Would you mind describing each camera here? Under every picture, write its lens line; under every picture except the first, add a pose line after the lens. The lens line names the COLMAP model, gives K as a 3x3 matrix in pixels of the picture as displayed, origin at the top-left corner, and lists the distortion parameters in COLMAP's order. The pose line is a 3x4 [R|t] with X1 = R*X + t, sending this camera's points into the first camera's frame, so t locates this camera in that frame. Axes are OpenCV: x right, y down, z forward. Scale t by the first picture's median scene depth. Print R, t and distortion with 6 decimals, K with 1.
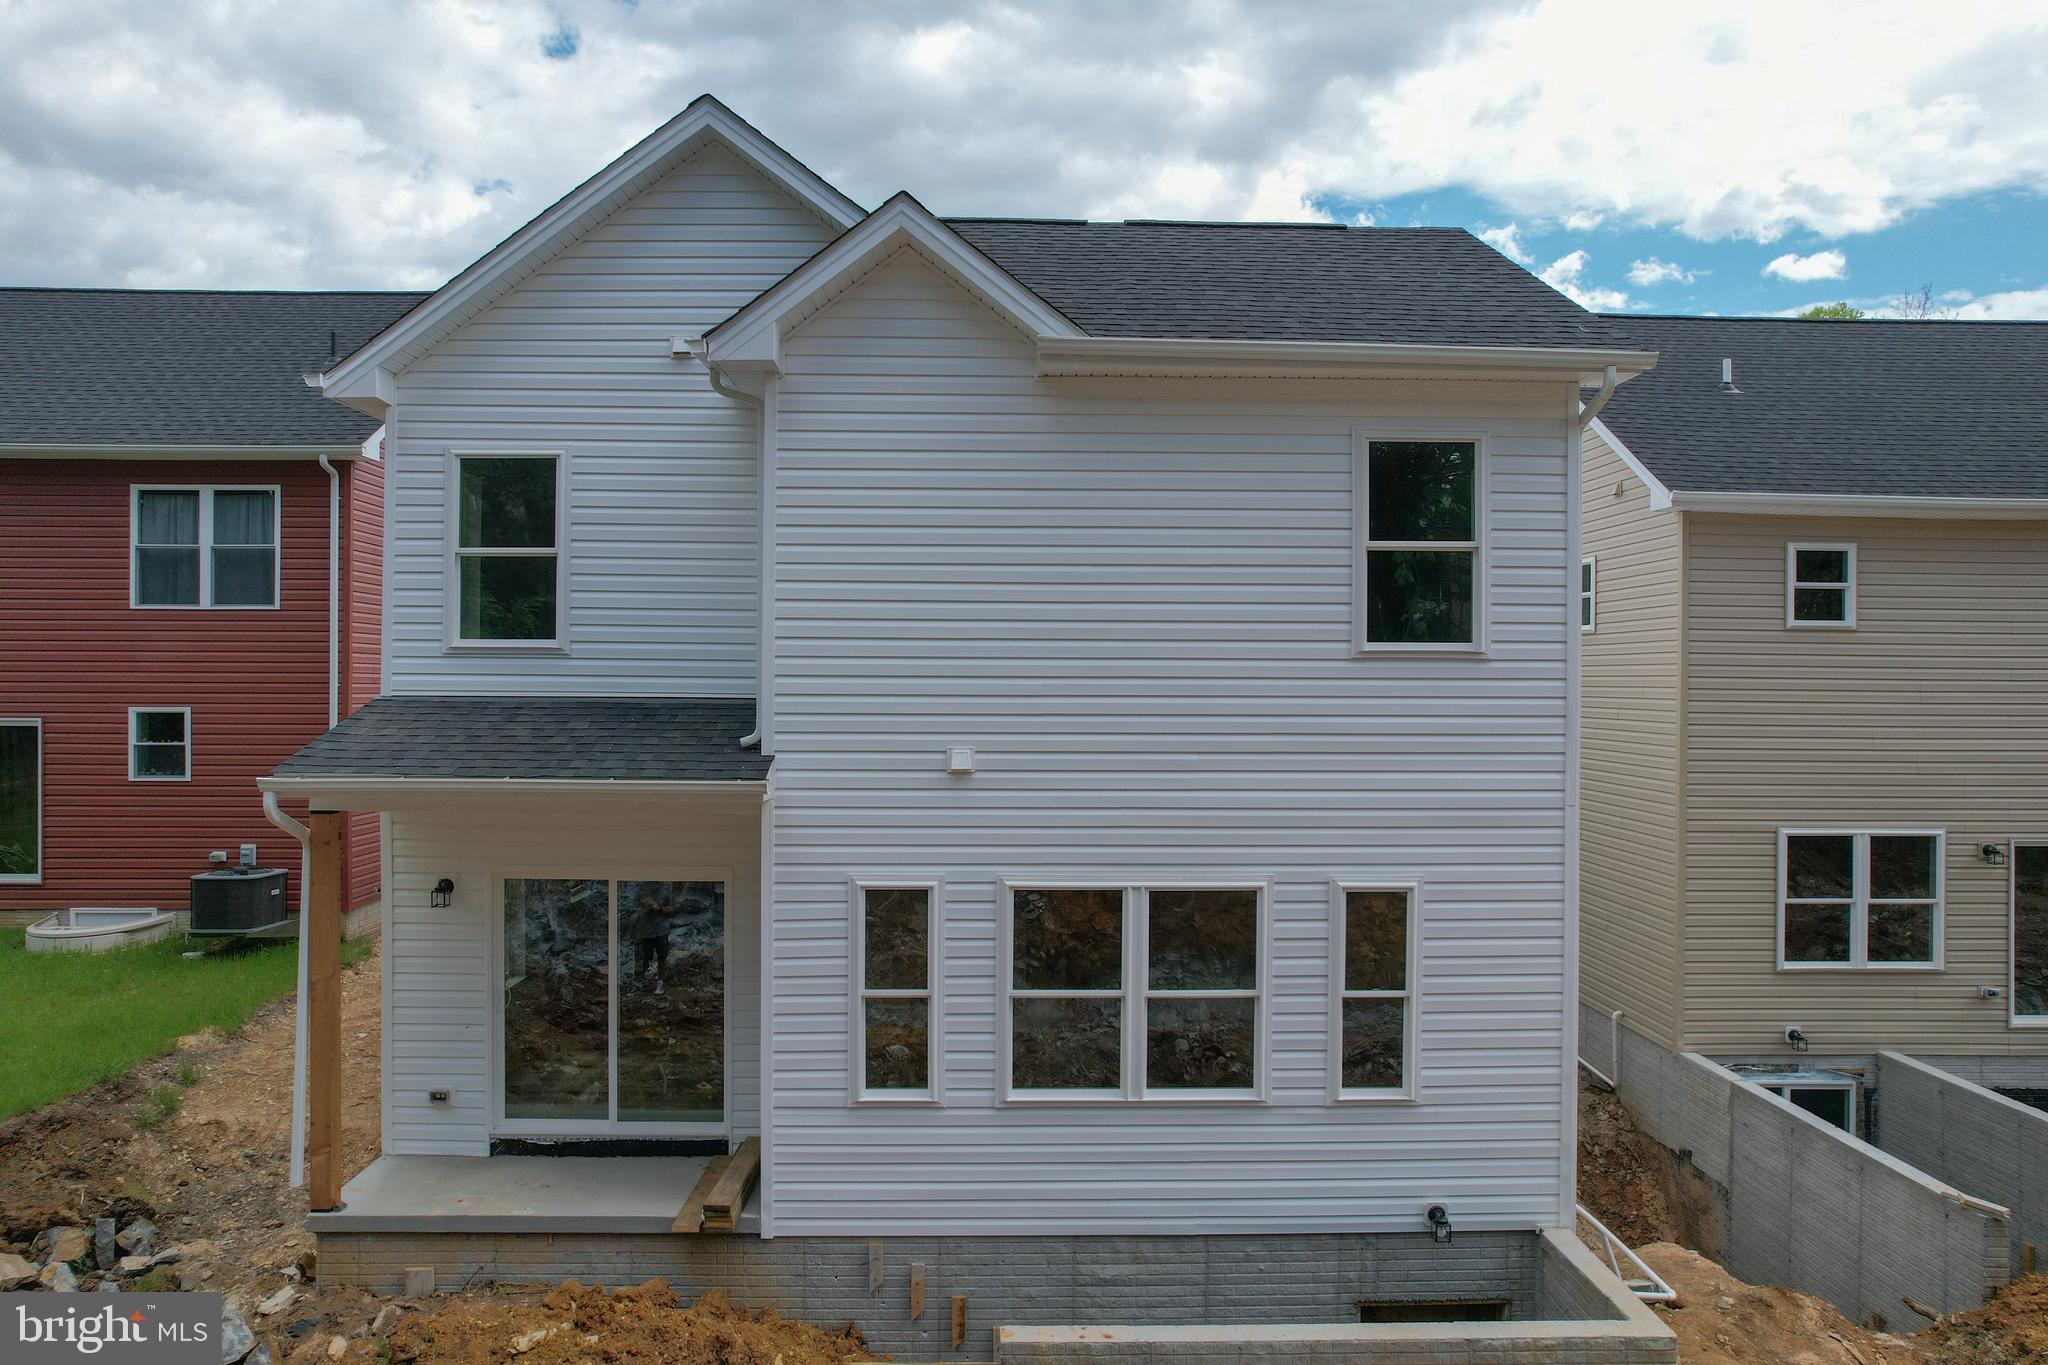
lens RADIAL K [[1255.3, 0, 1024.0], [0, 1255.3, 682.5], [0, 0, 1]] dist [-0.038844, 0.001300]
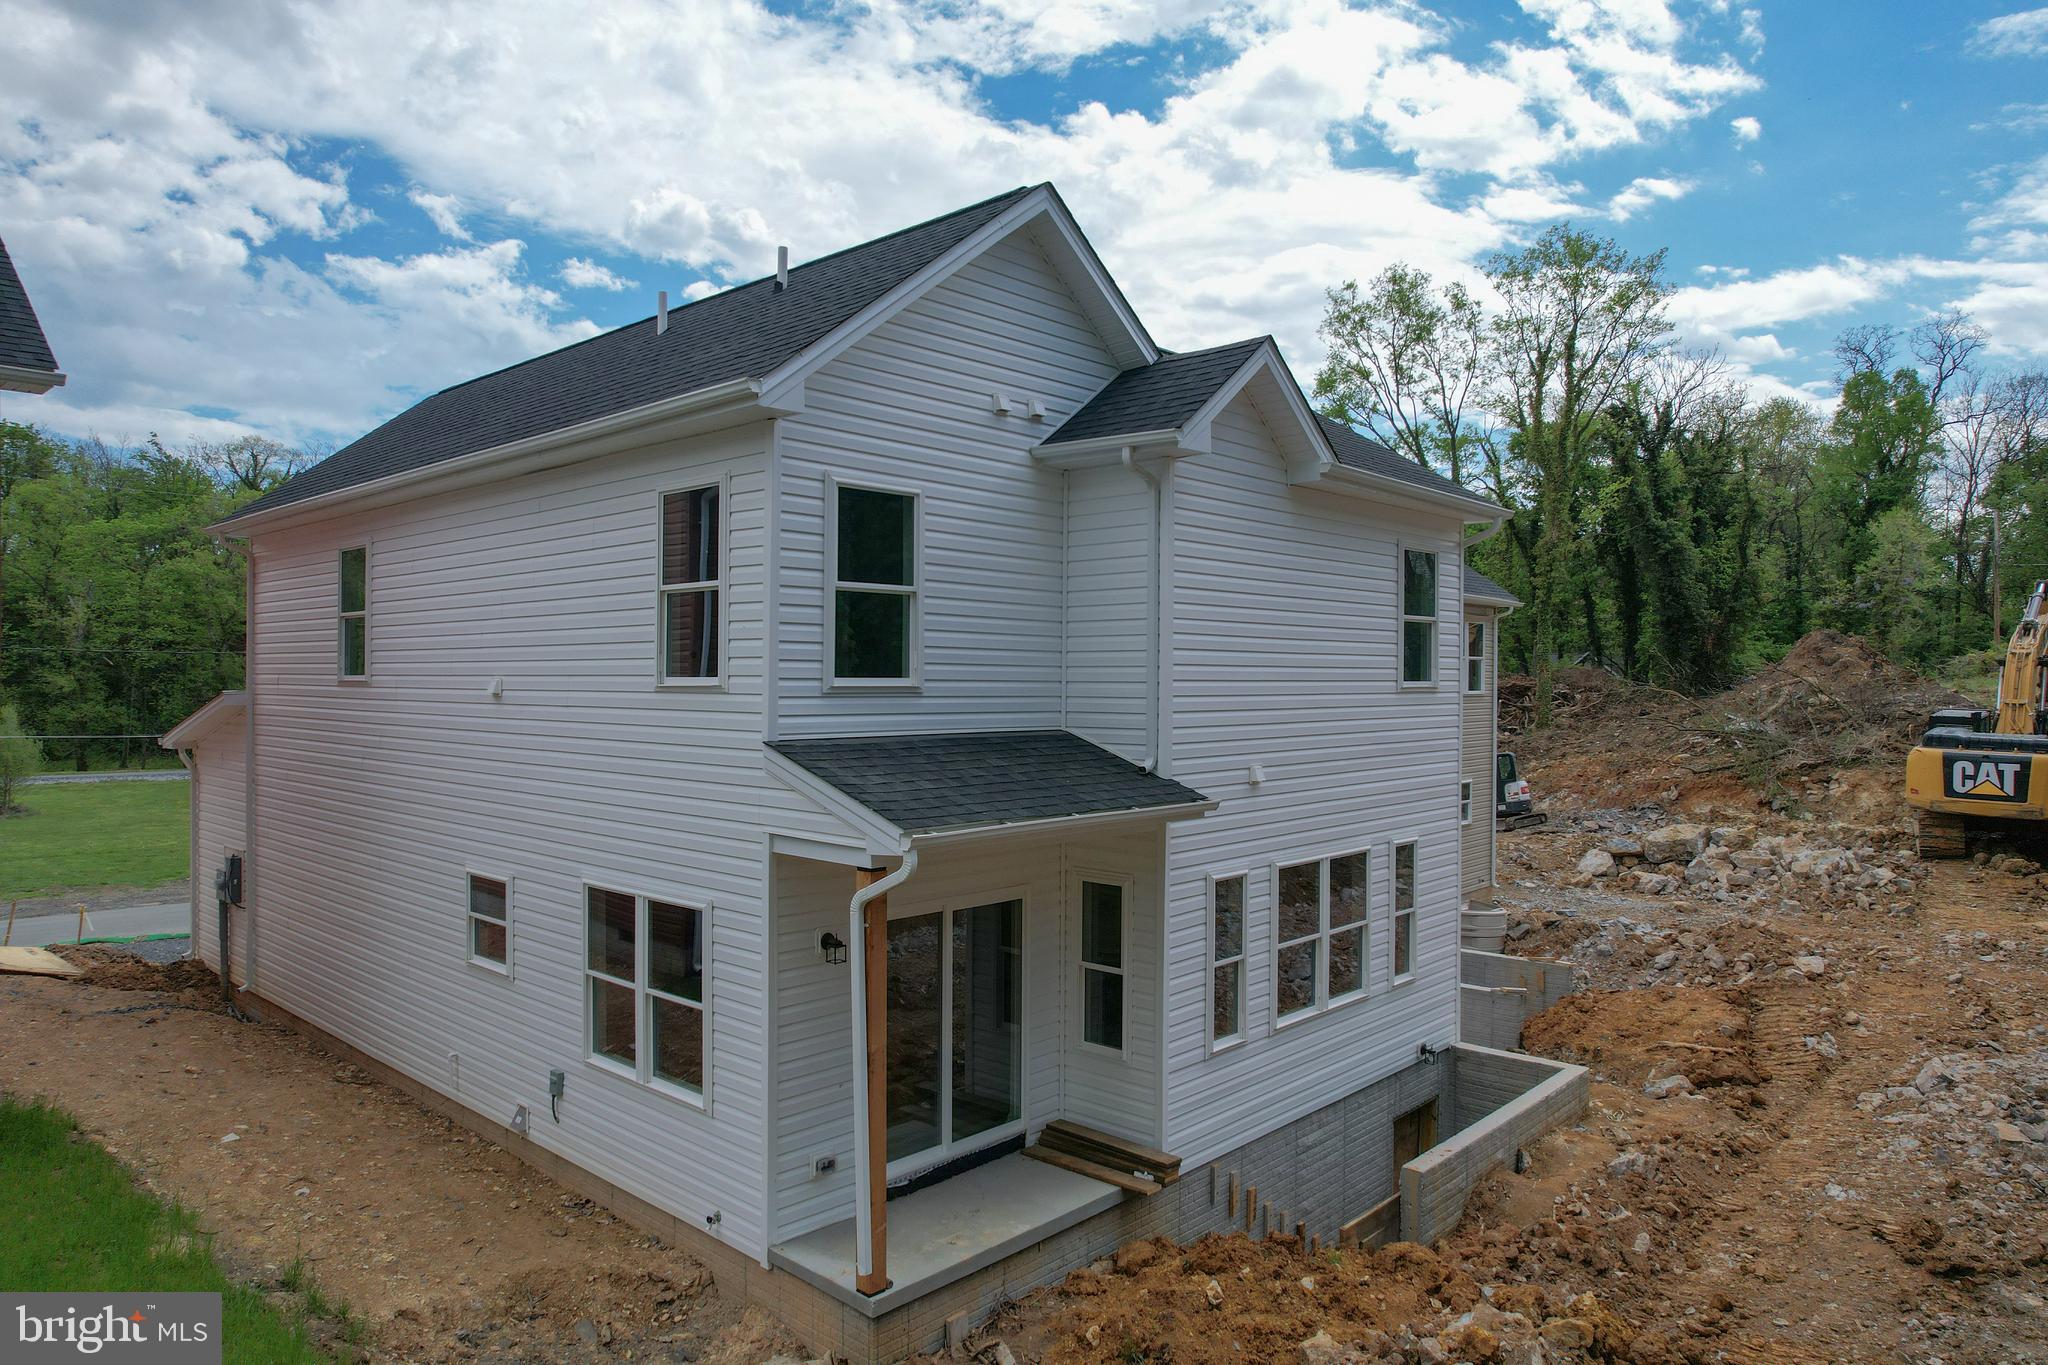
lens RADIAL K [[1306.2, 0, 1024.0], [0, 1306.2, 682.5], [0, 0, 1]] dist [-0.055808, 0.047129]
pose [[0.694901, -0.005403, 0.719085, -1.077490], [0.002503, 0.999984, 0.005095, -0.036345], [-0.719101, -0.001740, 0.694904, 0.213049]]
